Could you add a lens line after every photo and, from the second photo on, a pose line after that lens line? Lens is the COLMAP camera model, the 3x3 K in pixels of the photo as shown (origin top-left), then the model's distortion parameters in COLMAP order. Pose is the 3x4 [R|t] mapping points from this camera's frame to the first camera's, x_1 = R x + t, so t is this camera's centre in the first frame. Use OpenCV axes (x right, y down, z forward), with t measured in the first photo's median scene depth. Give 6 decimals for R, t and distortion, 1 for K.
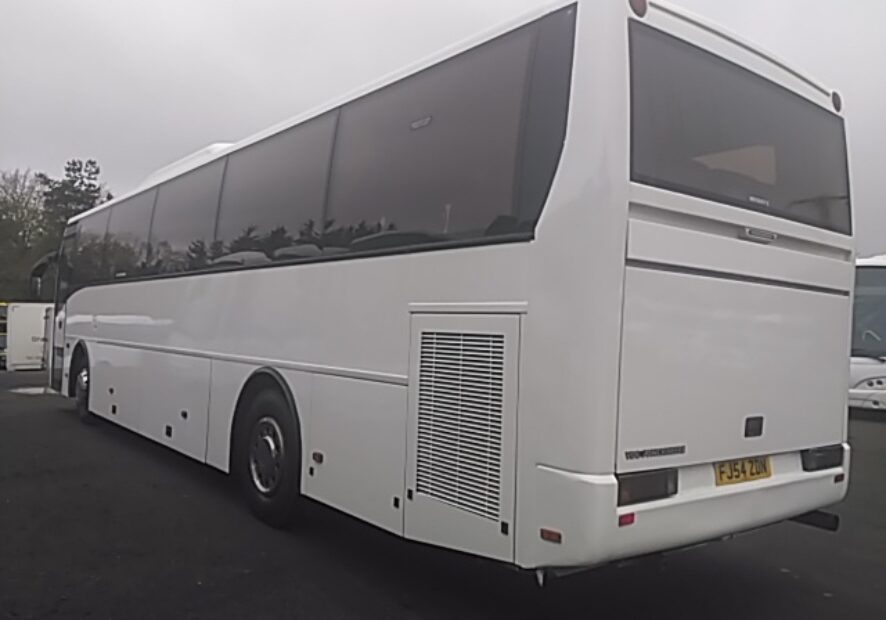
lens RADIAL K [[709.9, 0, 438.5], [0, 709.9, 319.1], [0, 0, 1]] dist [0.109760, -0.039088]
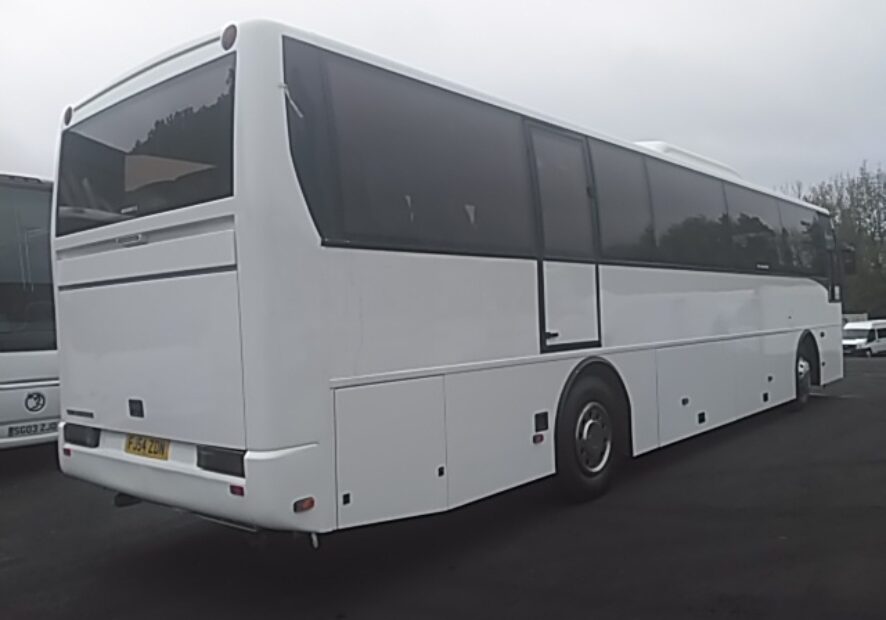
lens RADIAL K [[709.9, 0, 449.3], [0, 709.9, 319.5], [0, 0, 1]] dist [0.109760, -0.039088]
pose [[0.173271, -0.039855, -0.984067, 1.633742], [0.057362, 0.997893, -0.030315, 0.071241], [0.983202, -0.051196, 0.175192, 1.281866]]
